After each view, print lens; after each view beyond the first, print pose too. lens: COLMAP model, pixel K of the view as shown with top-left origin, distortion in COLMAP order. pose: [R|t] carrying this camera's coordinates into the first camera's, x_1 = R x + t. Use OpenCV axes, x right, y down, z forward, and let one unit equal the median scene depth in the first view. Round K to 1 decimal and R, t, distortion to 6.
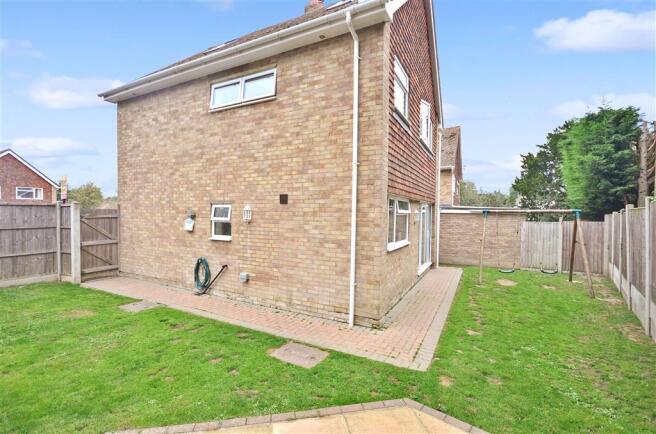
lens RADIAL K [[300.6, 0, 327.7], [0, 300.6, 216.6], [0, 0, 1]] dist [-0.001524, 0.000031]
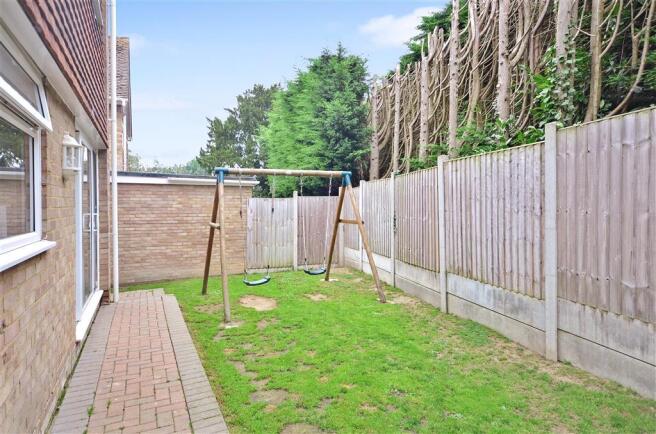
lens RADIAL K [[377.8, 0, 329.3], [0, 377.8, 214.7], [0, 0, 1]] dist [-0.001060, 0.000522]
pose [[0.582613, -0.028775, 0.812240, 0.100492], [0.019001, 0.999582, 0.021783, 0.040448], [-0.812528, 0.002742, 0.582916, 0.418473]]
